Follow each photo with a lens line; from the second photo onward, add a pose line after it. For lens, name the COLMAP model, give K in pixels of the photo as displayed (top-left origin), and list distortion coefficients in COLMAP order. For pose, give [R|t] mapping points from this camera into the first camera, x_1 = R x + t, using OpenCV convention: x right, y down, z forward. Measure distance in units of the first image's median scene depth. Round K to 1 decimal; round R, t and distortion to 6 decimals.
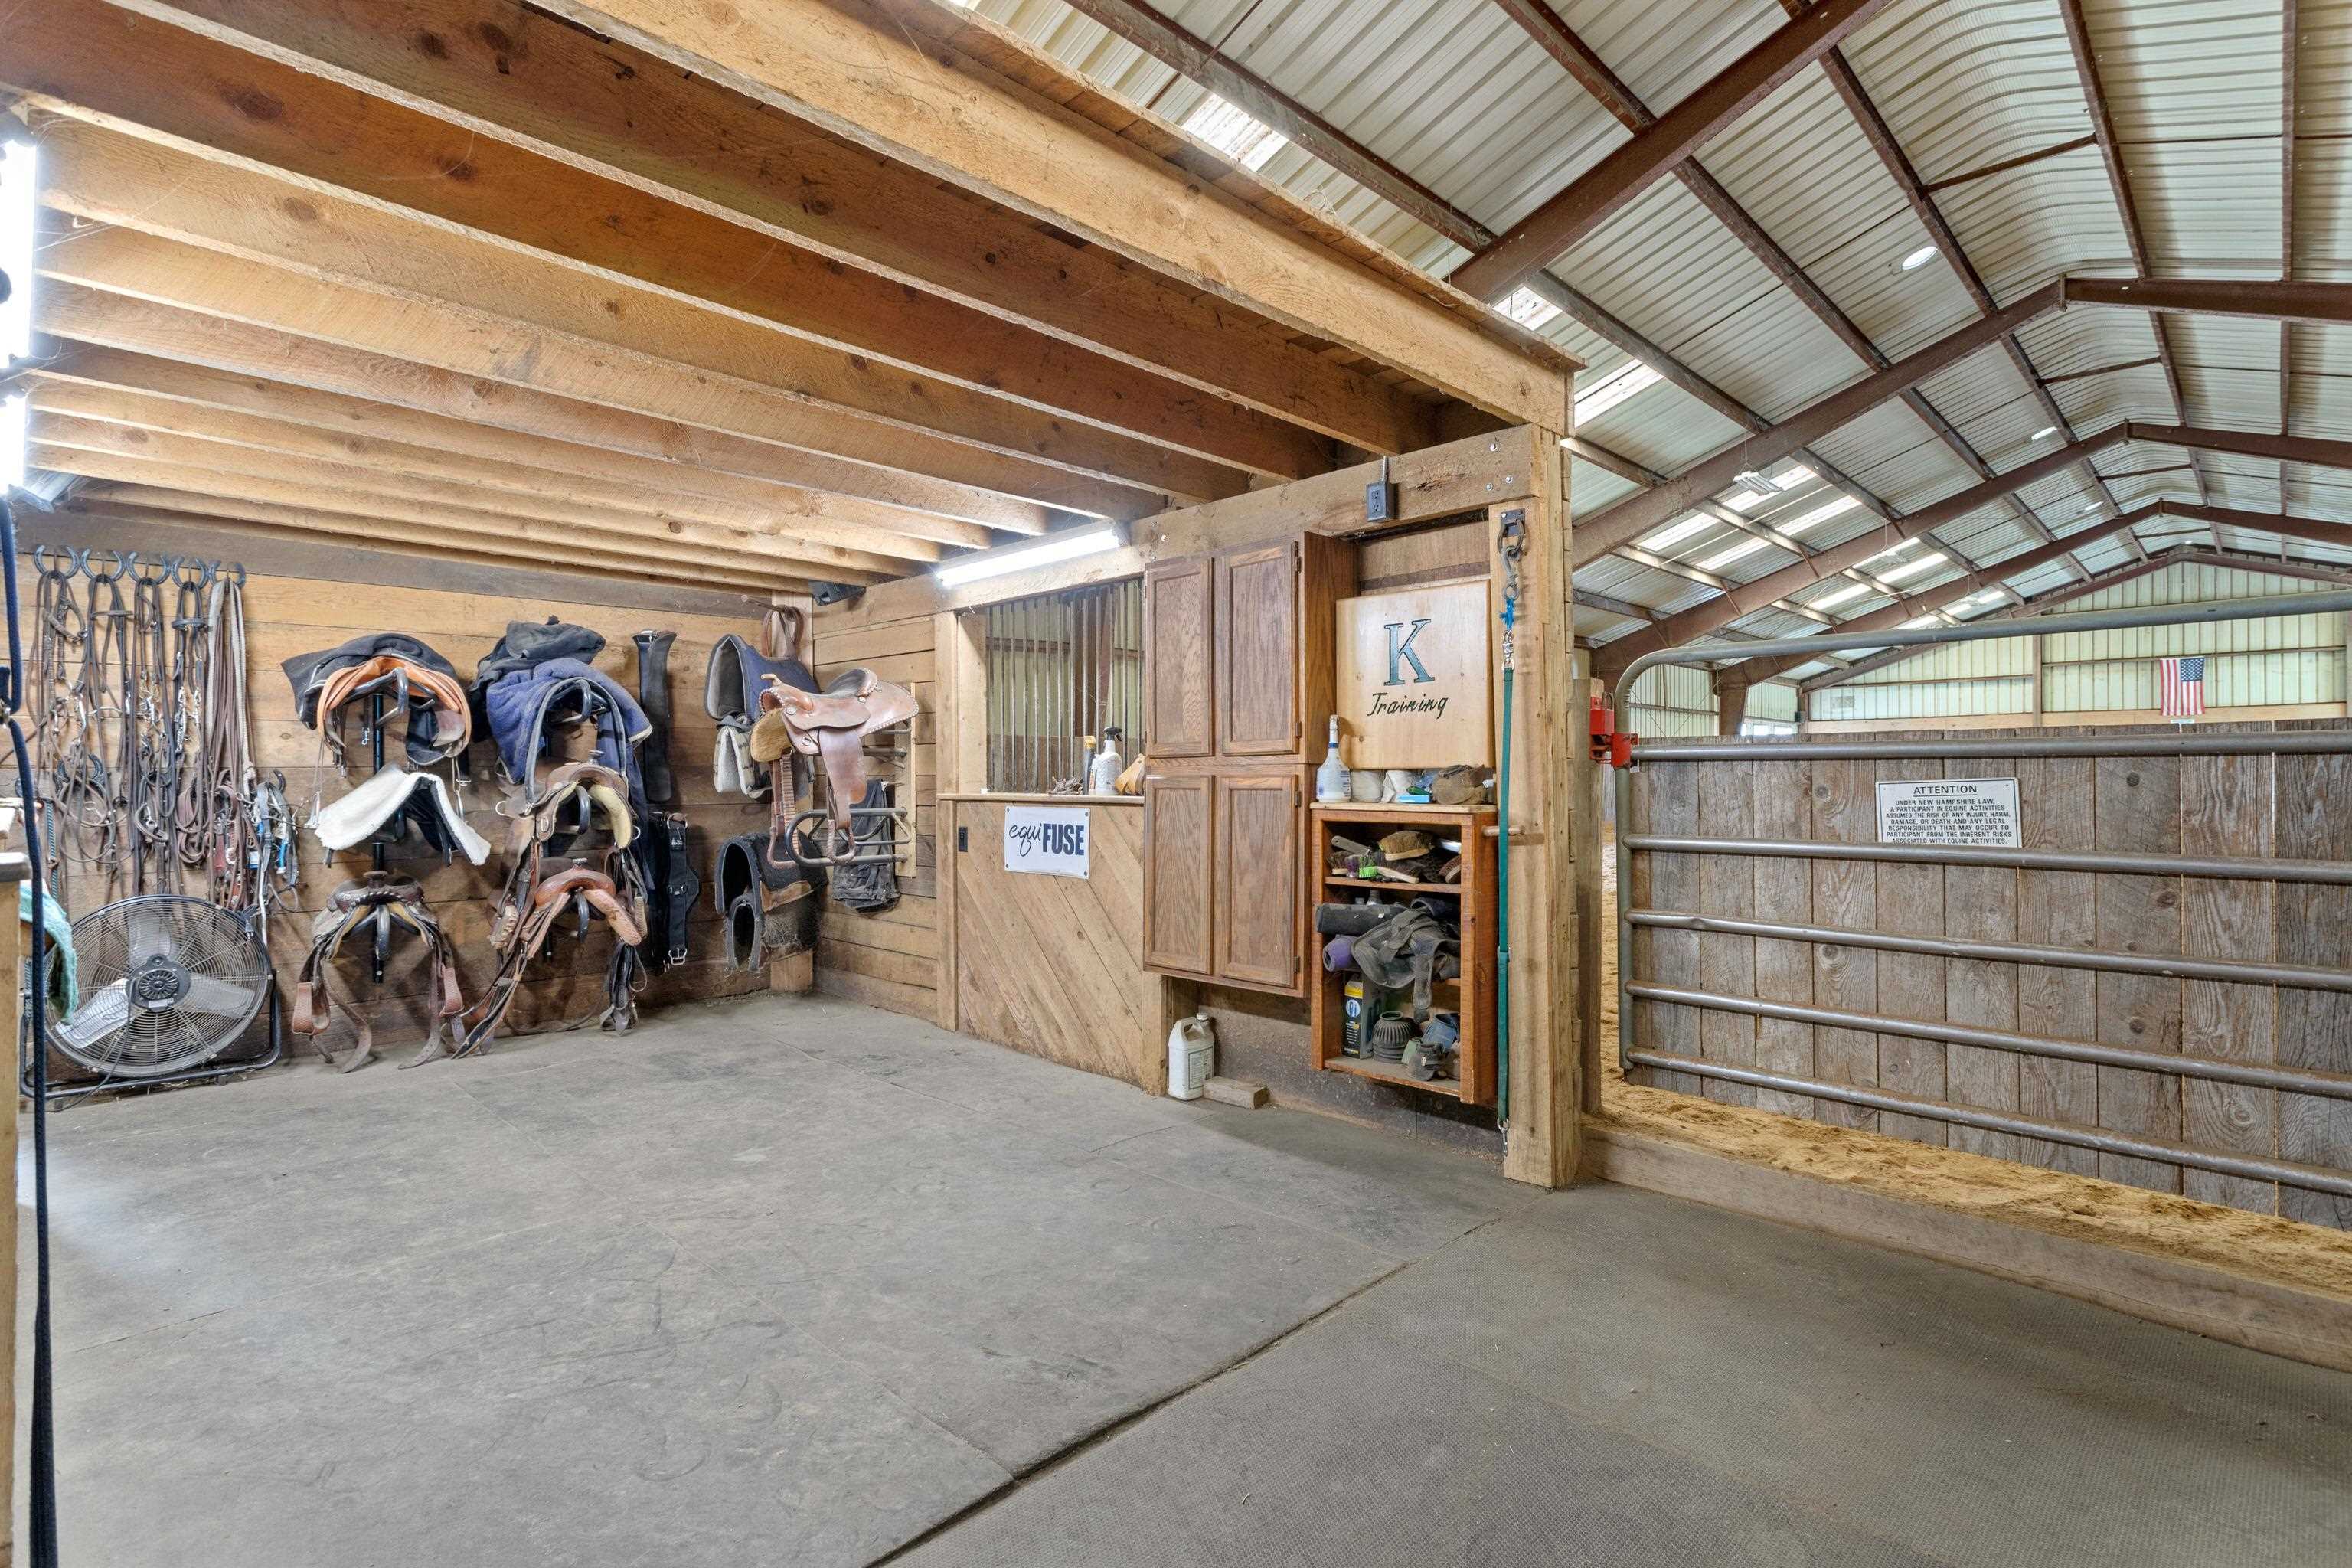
lens RADIAL K [[1127.4, 0, 1176.2], [0, 1127.4, 783.8], [0, 0, 1]] dist [0.003148, 0.000268]
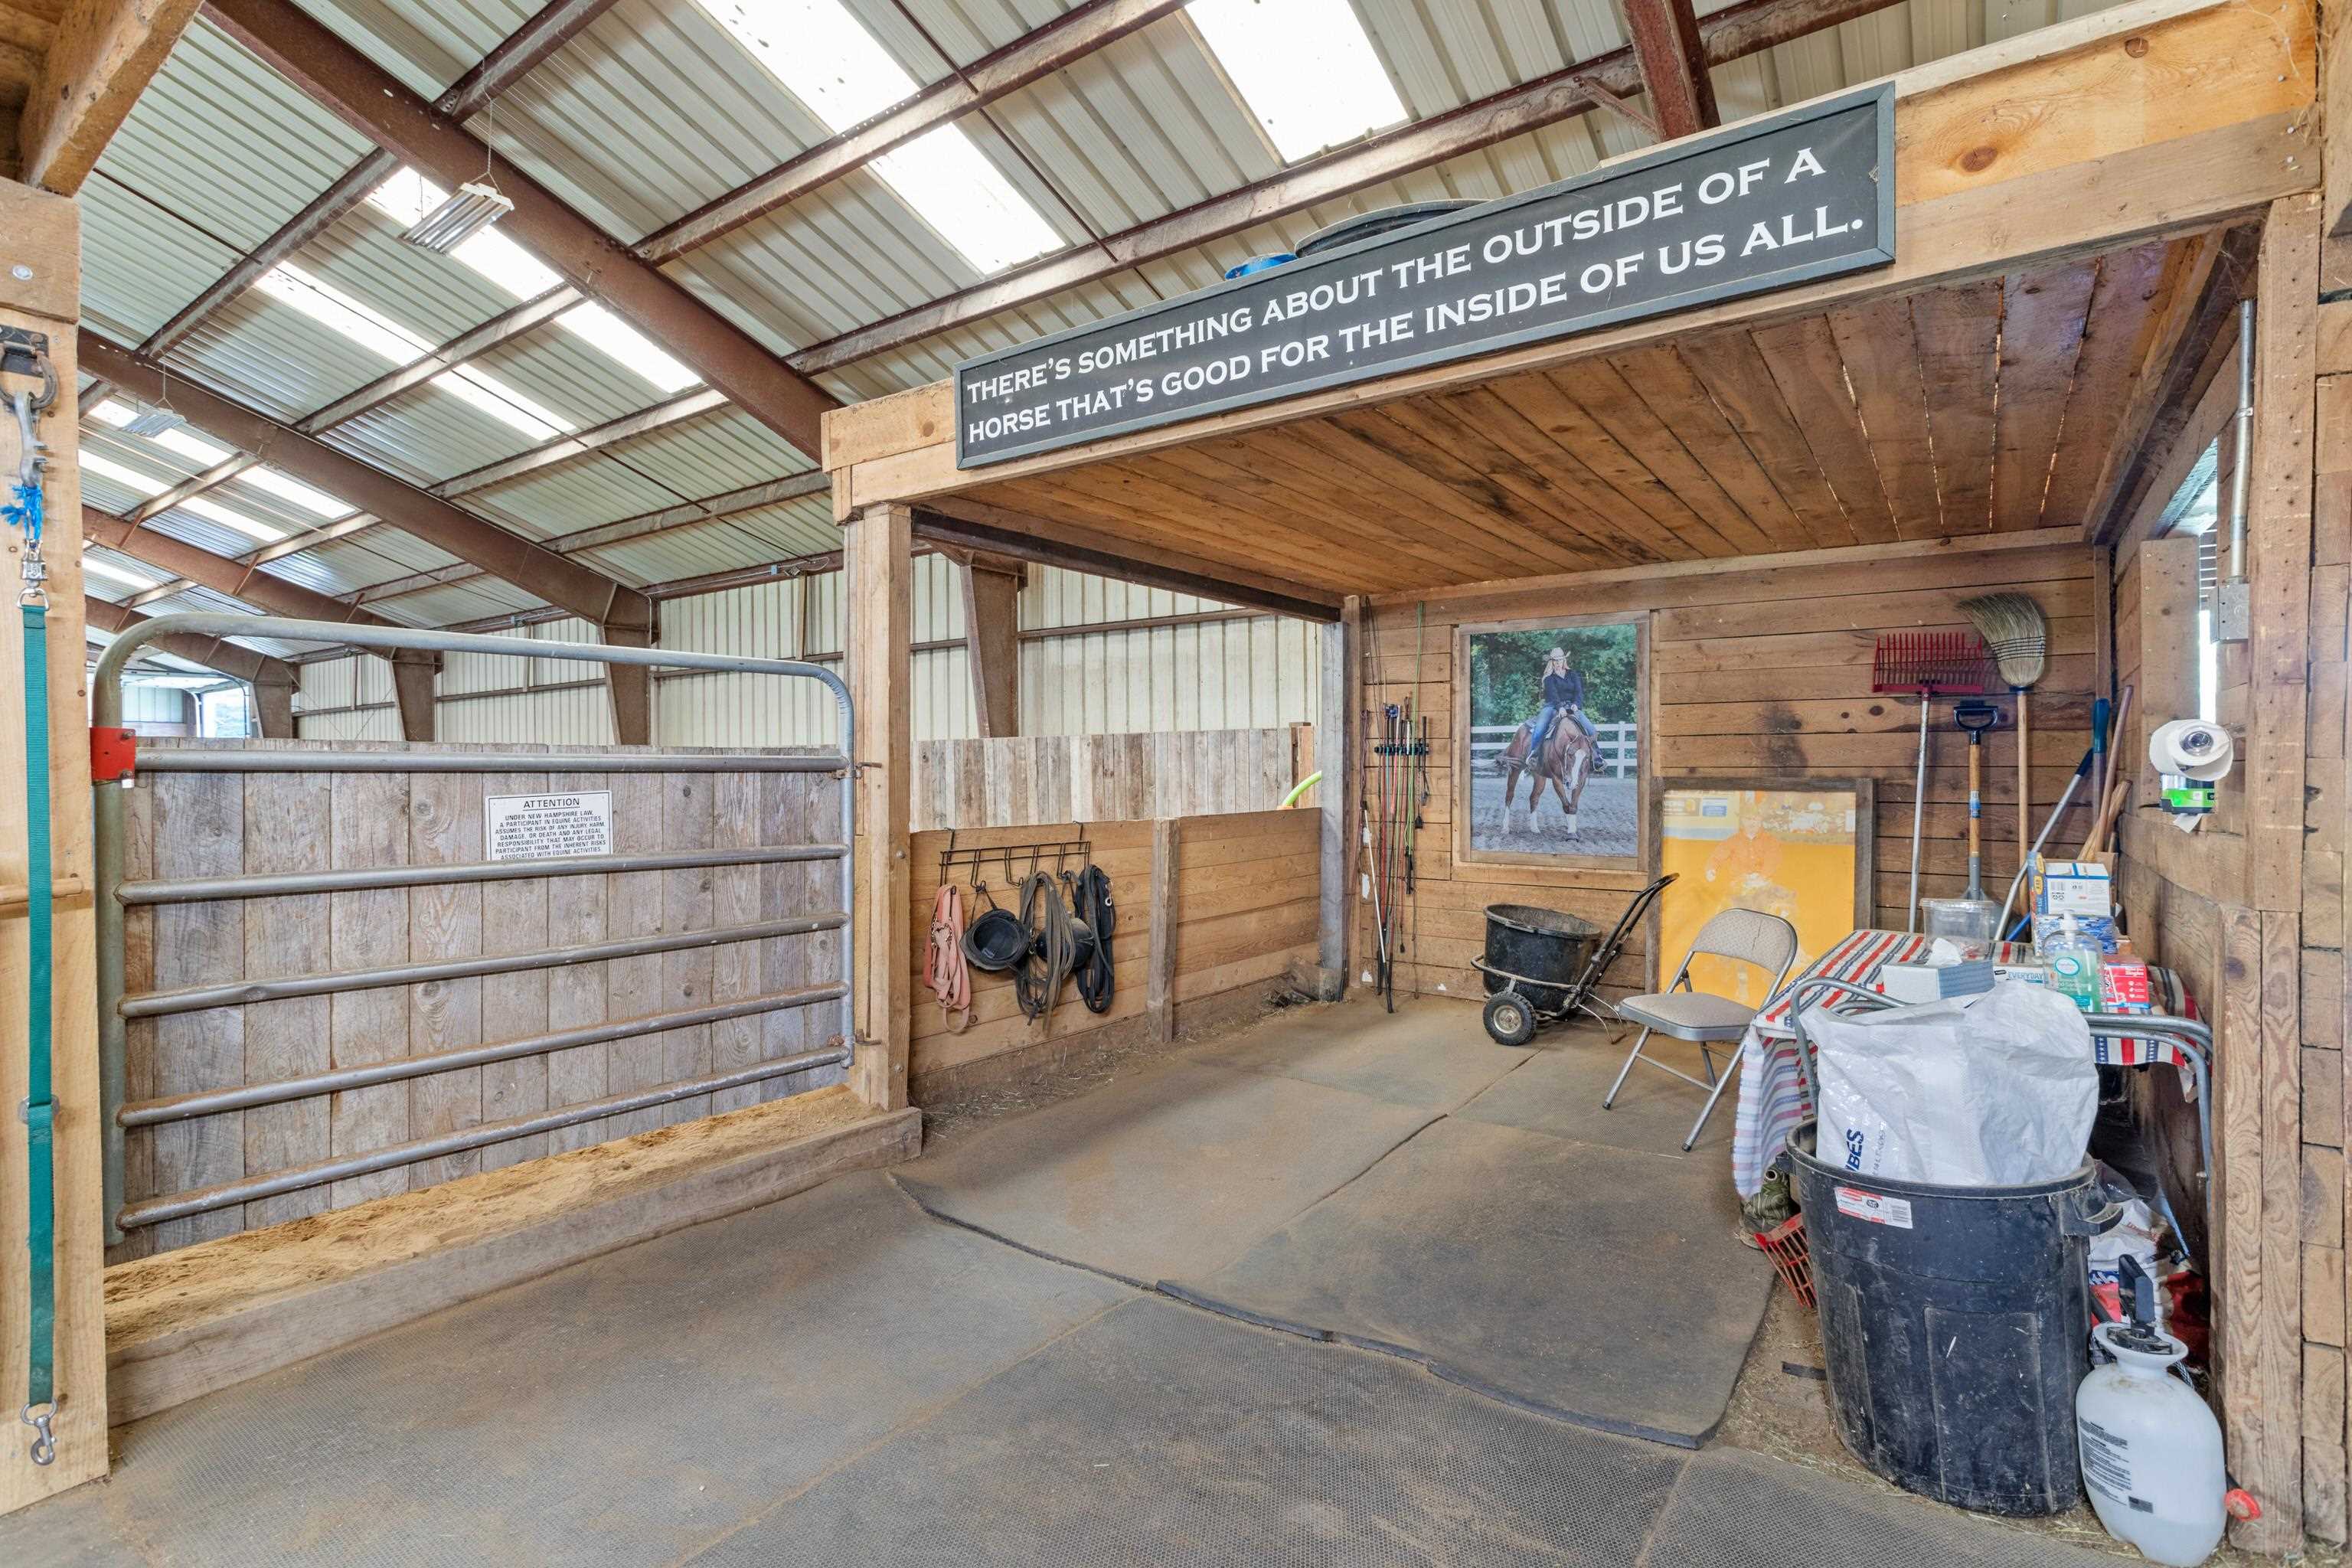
lens RADIAL K [[1127.4, 0, 1173.6], [0, 1127.4, 776.4], [0, 0, 1]] dist [0.003148, 0.000268]
pose [[-0.145975, 0.007790, 0.989258, -0.377288], [0.016108, 0.999855, -0.005496, -0.003727], [-0.989157, 0.015133, -0.146080, 0.547841]]
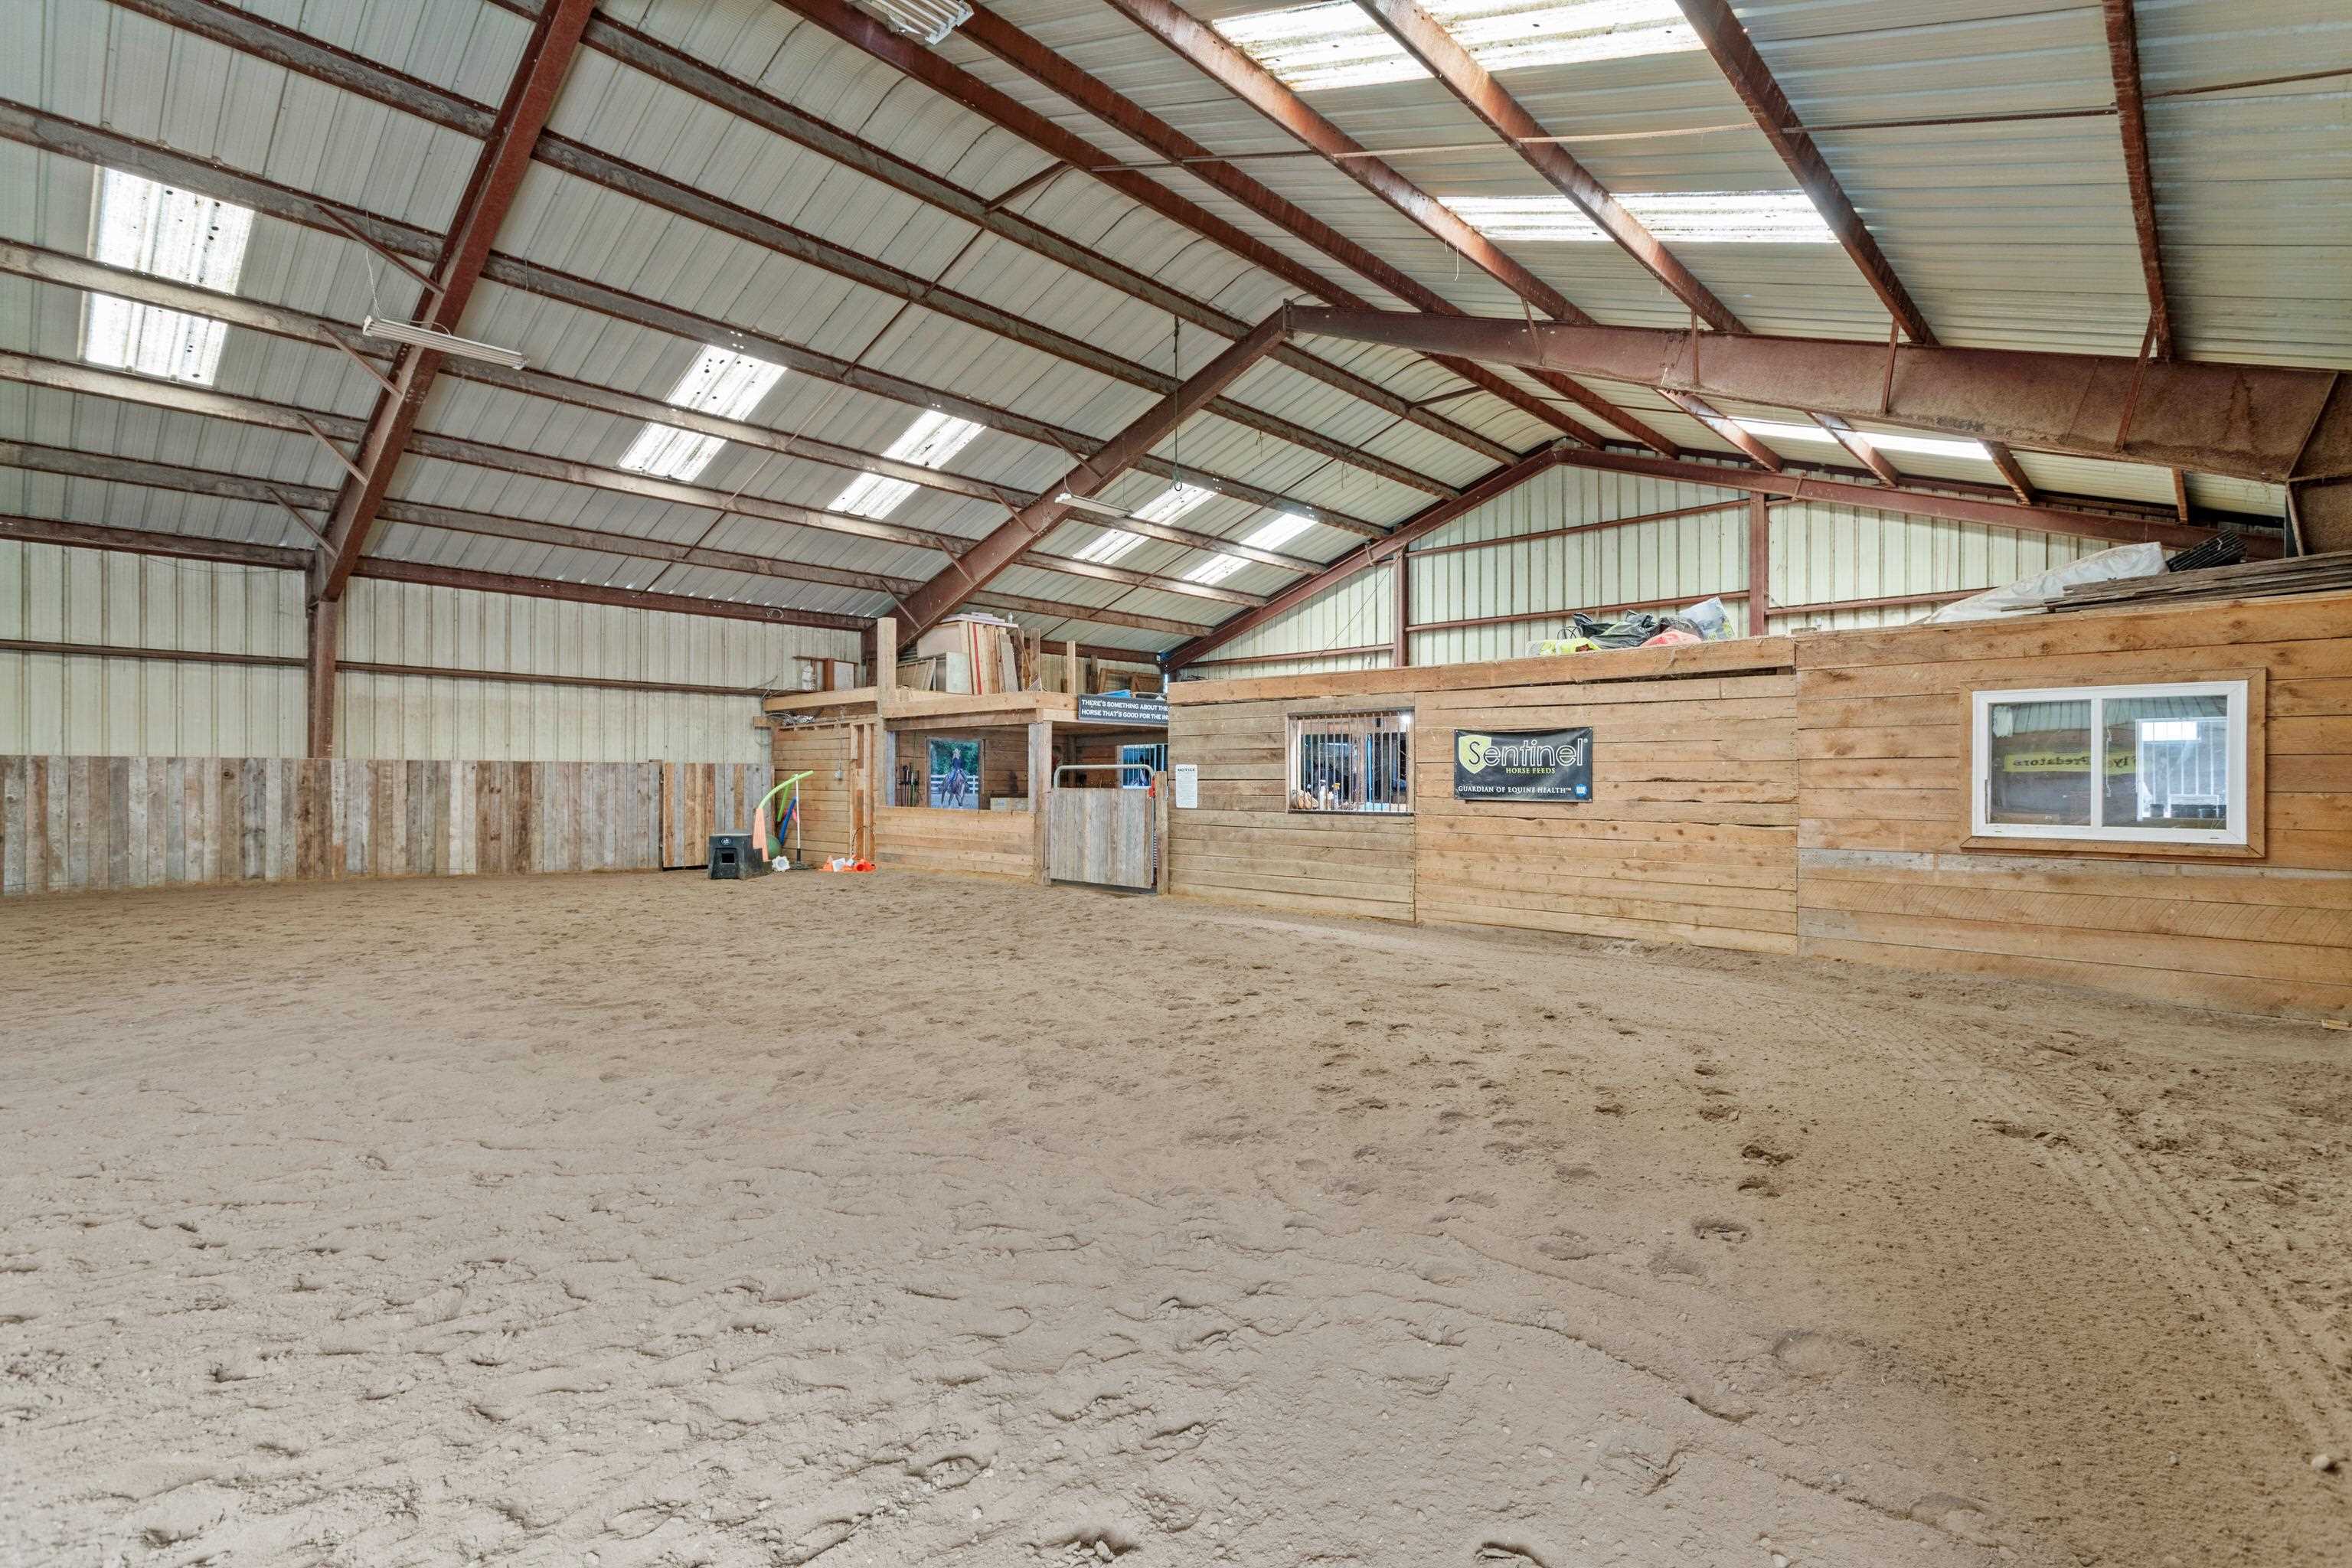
lens RADIAL K [[1127.4, 0, 1174.3], [0, 1127.4, 783.3], [0, 0, 1]] dist [0.003148, 0.000268]
pose [[-0.999370, 0.004875, -0.035148, -0.198280], [0.004504, 0.999933, 0.010631, -0.023800], [0.035198, 0.010466, -0.999326, 1.447061]]
